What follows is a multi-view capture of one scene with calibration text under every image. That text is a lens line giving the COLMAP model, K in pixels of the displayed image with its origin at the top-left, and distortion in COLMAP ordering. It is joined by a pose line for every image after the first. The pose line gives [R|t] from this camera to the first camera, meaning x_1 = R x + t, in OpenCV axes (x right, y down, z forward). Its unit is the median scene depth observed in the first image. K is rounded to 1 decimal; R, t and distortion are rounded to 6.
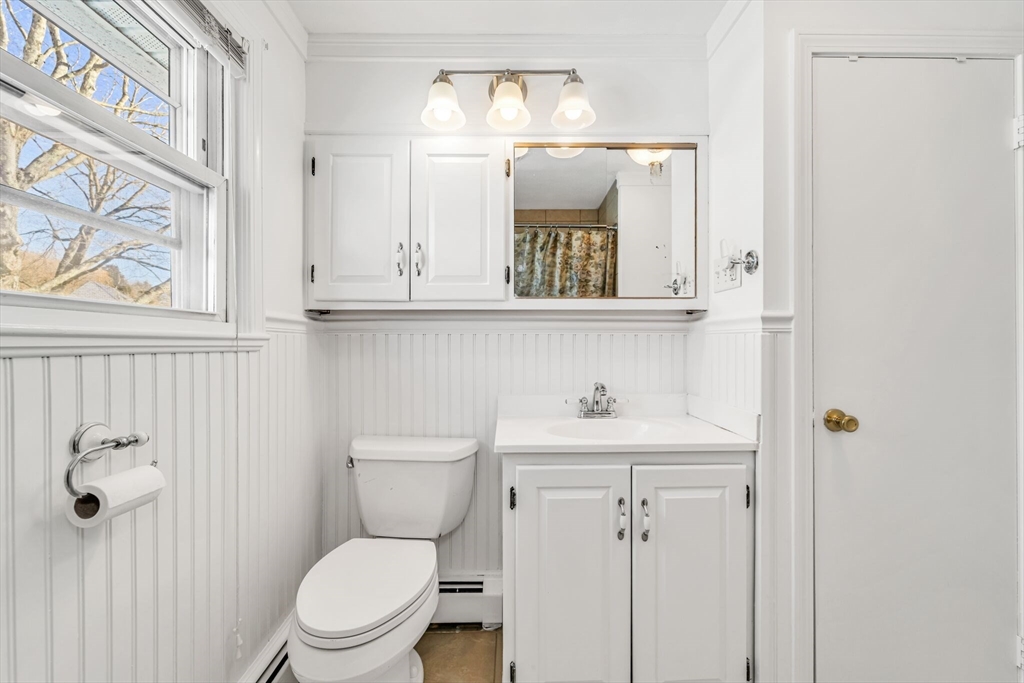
lens RADIAL K [[407.1, 0, 512.0], [0, 407.1, 341.5], [0, 0, 1]] dist [-0.001261, -0.000303]
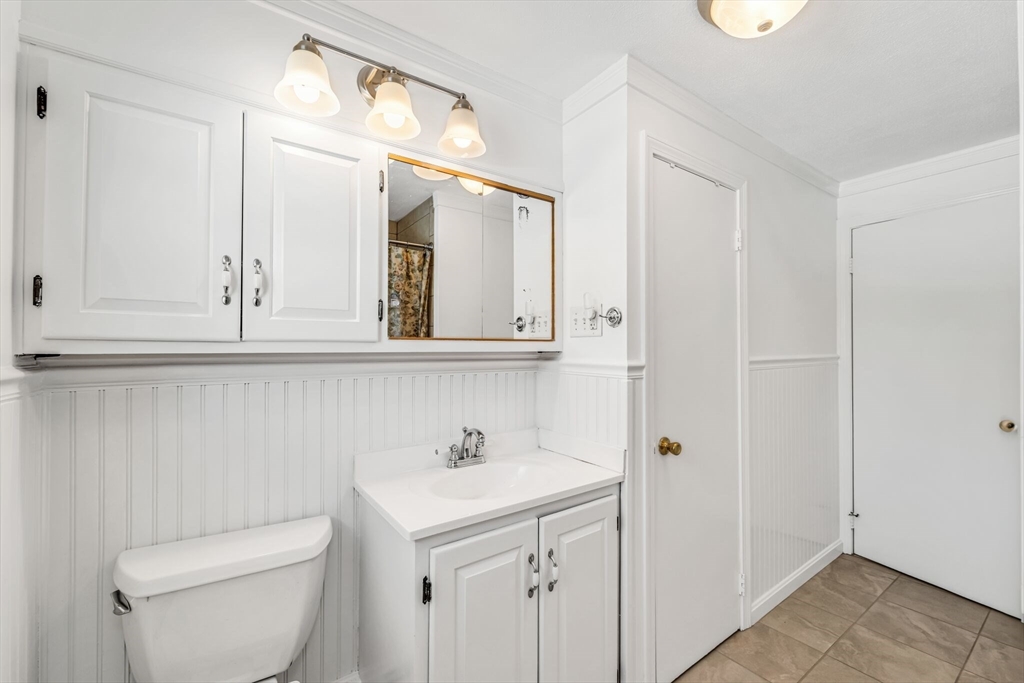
lens RADIAL K [[422.5, 0, 512.0], [0, 422.5, 341.5], [0, 0, 1]] dist [-0.002135, -0.000636]
pose [[0.823918, 0.009667, 0.566626, -0.279551], [-0.004339, 0.999933, -0.010751, -0.093859], [-0.566692, 0.006399, 0.823905, 0.146122]]
